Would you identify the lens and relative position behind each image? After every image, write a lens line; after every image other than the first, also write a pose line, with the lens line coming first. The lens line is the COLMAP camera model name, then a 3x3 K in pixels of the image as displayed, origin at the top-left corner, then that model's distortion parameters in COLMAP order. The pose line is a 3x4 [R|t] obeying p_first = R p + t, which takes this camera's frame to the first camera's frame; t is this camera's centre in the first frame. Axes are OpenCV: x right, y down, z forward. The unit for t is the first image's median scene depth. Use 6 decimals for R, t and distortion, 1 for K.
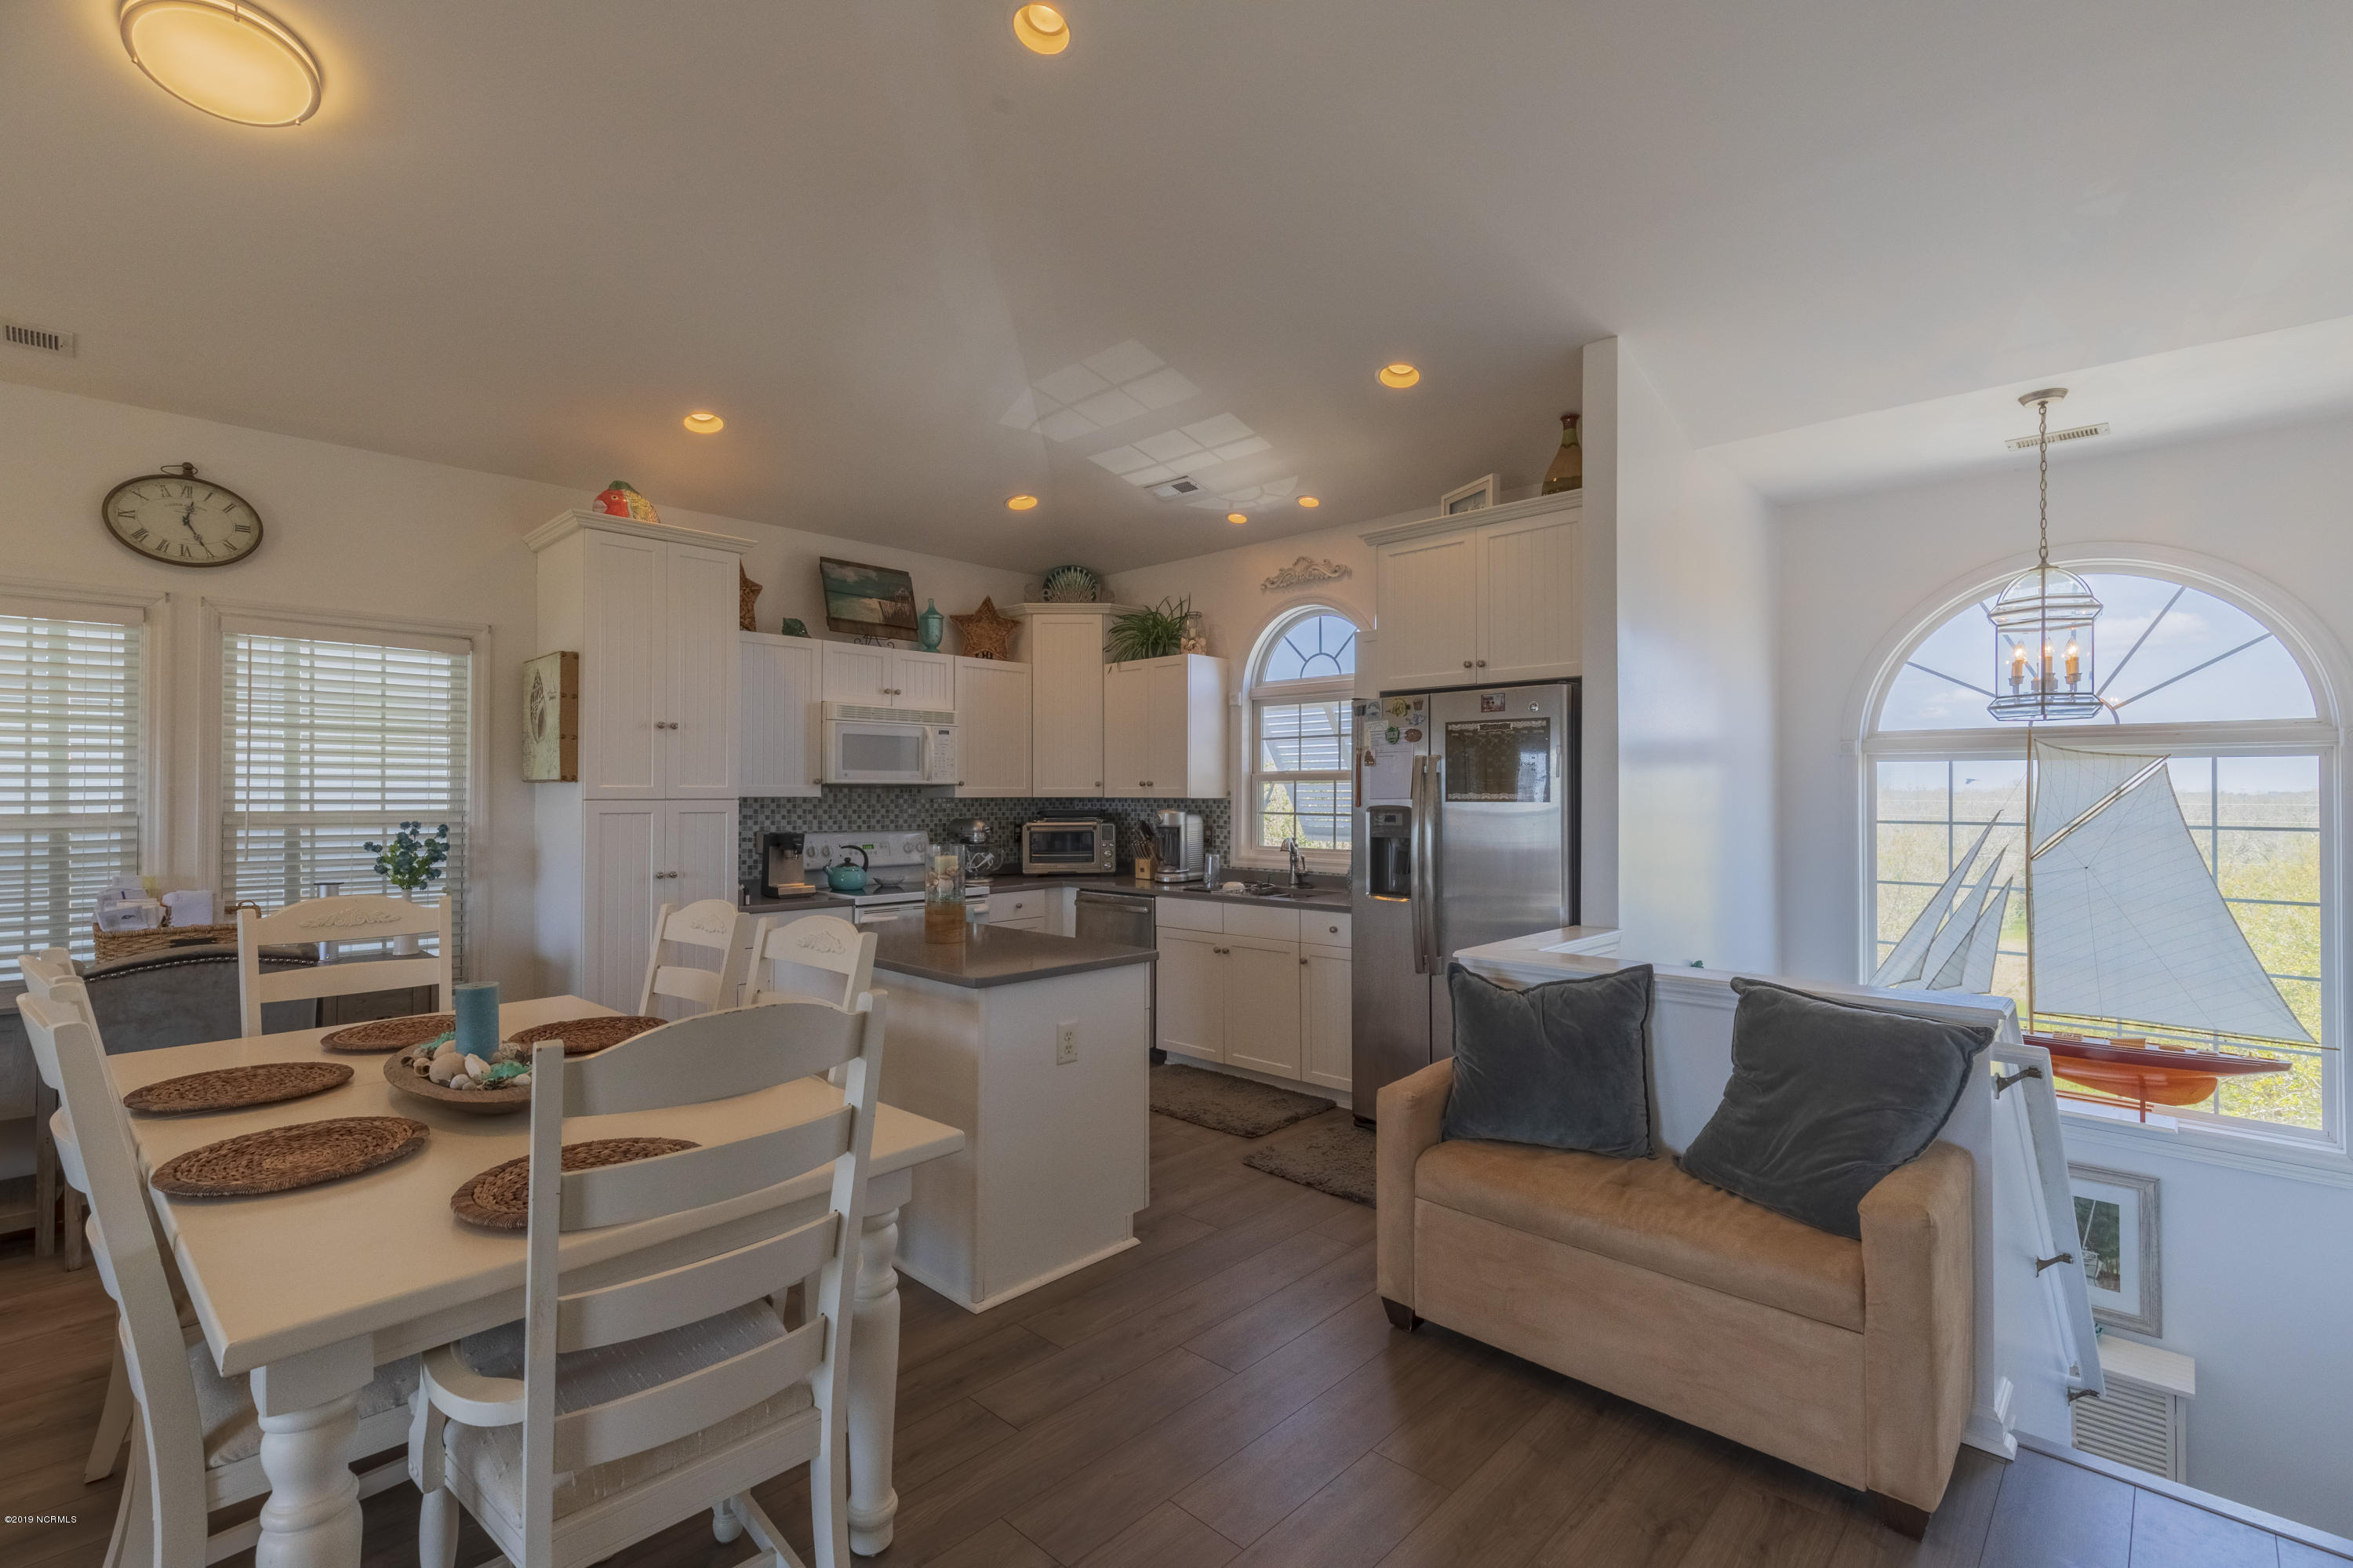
lens RADIAL K [[1046.6, 0, 1176.5], [0, 1046.6, 784.0], [0, 0, 1]] dist [0.003670, -0.000901]
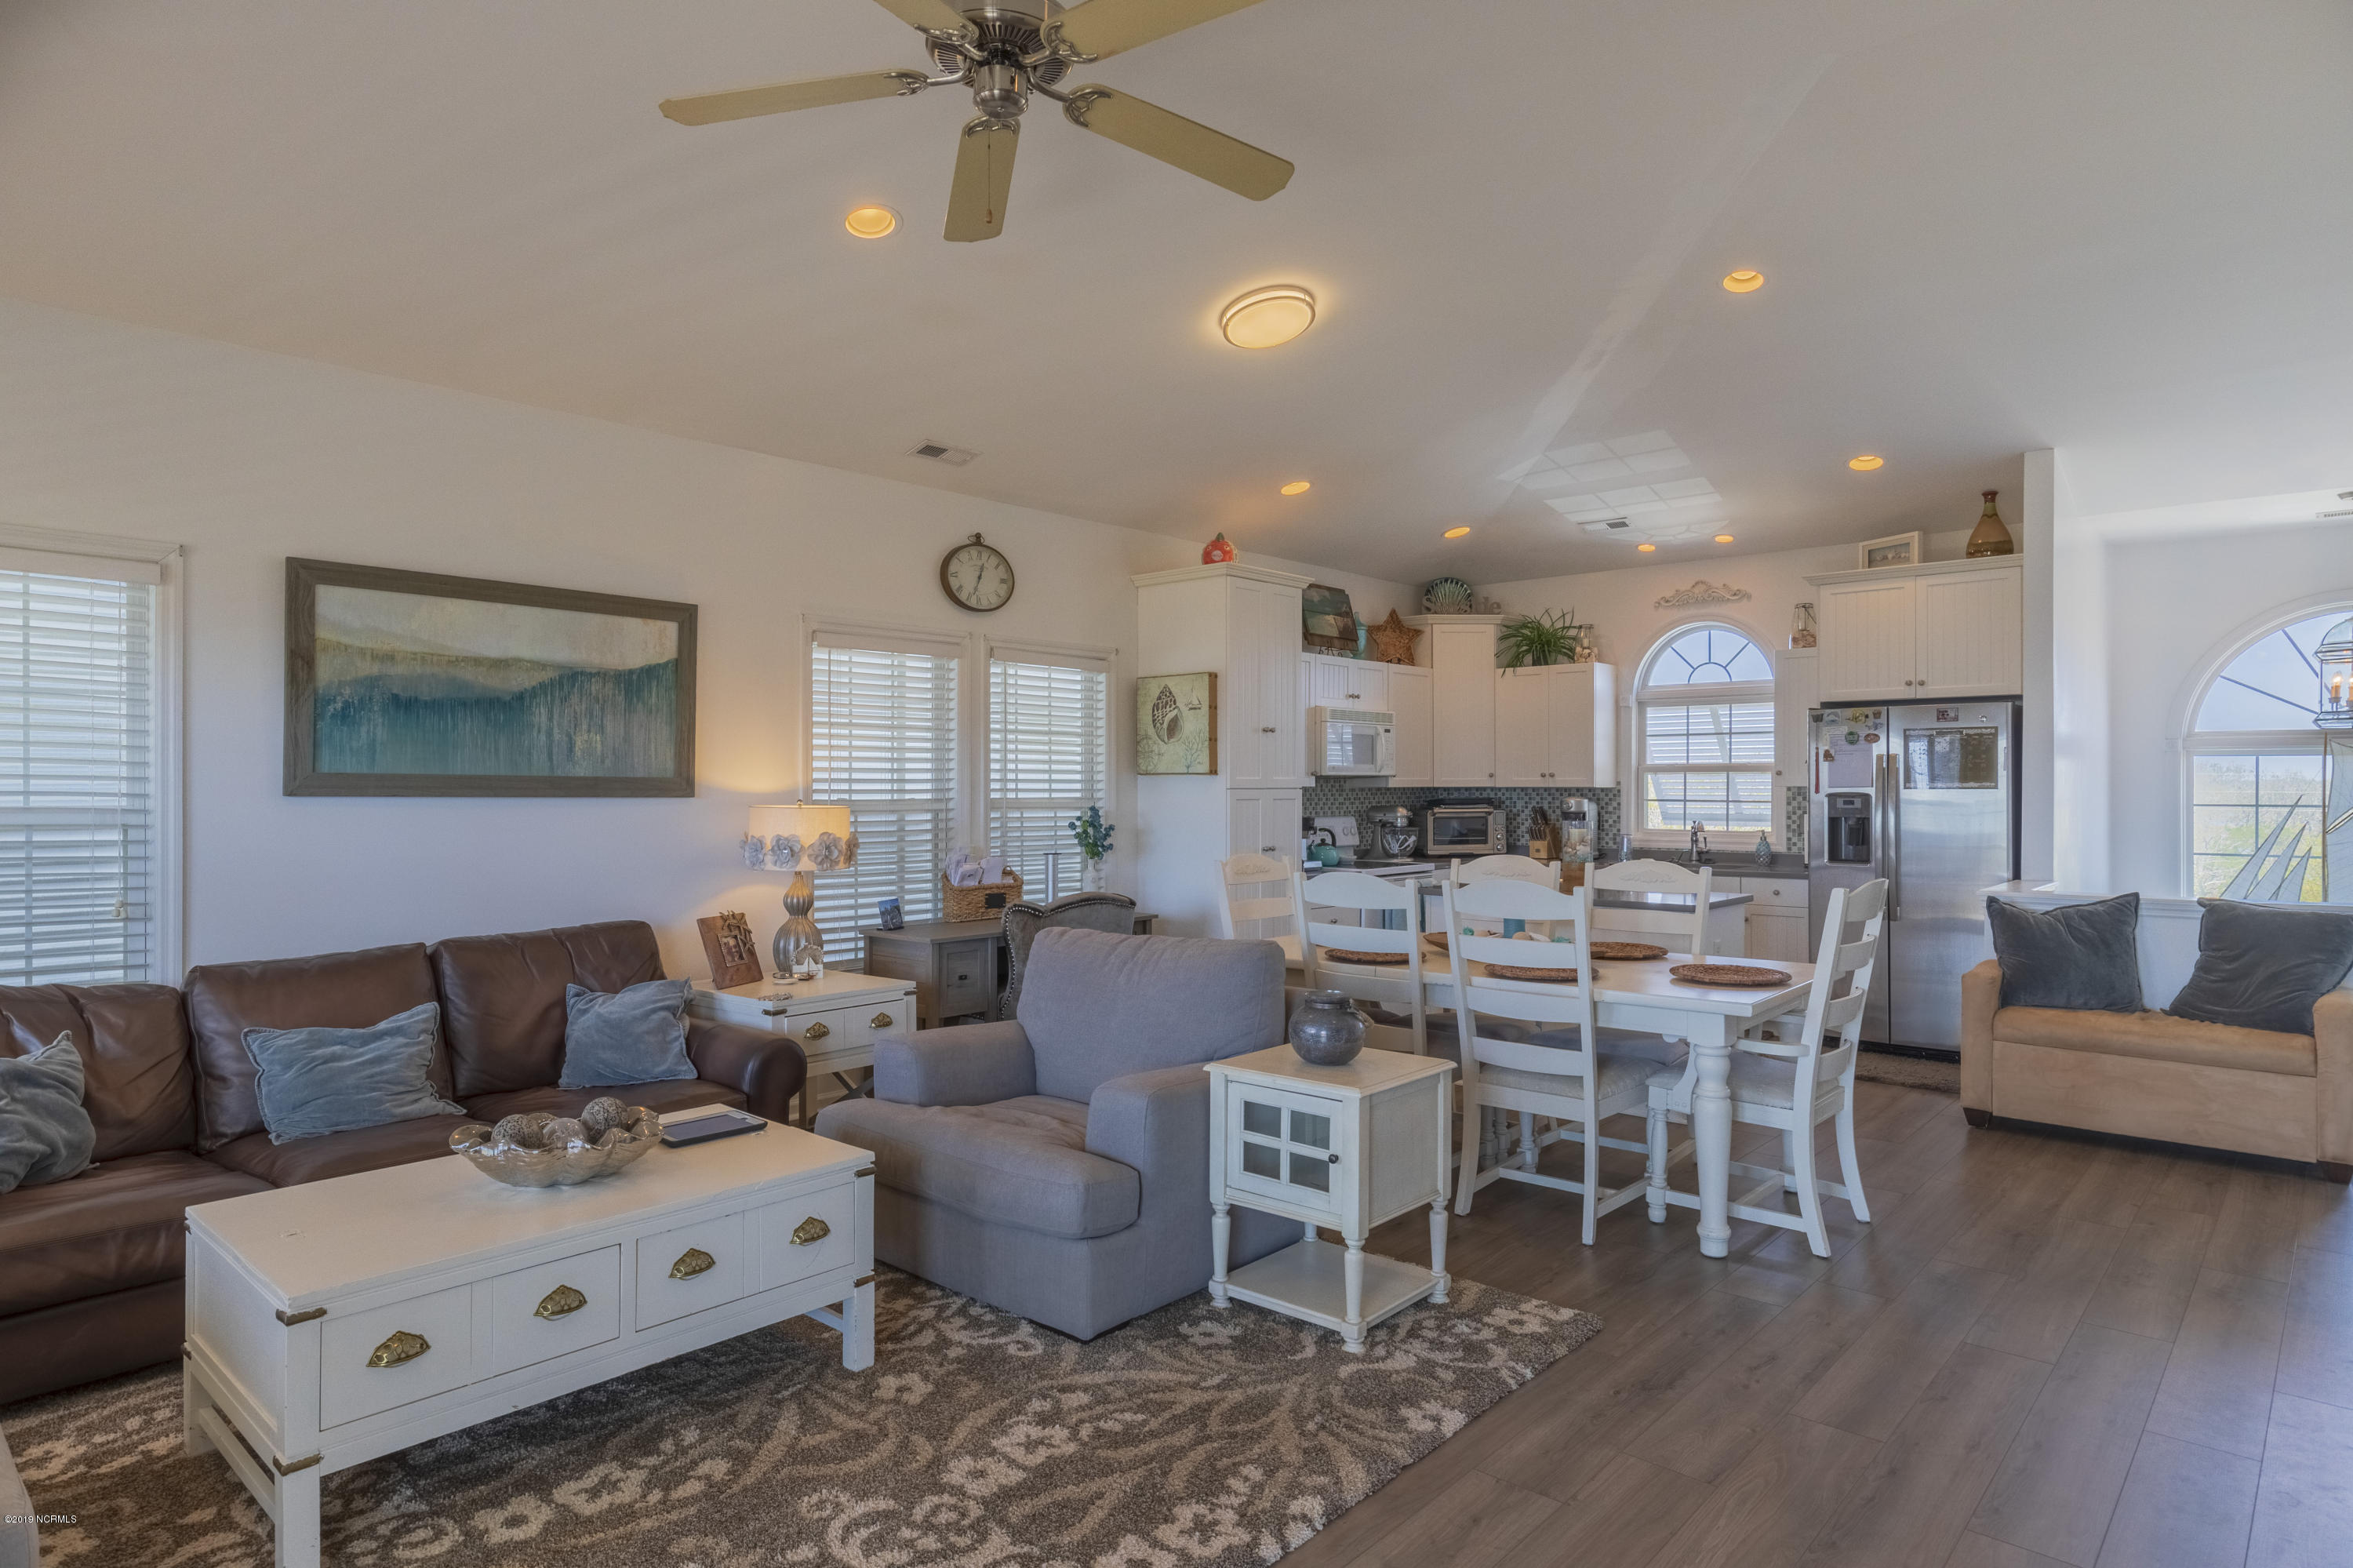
lens RADIAL K [[1302.4, 0, 1176.5], [0, 1302.4, 784.0], [0, 0, 1]] dist [-0.000420, 0.001004]
pose [[0.999626, -0.001346, 0.027330, -0.563543], [0.001102, 0.999959, 0.008972, -0.004113], [-0.027341, -0.008939, 0.999586, -0.491054]]
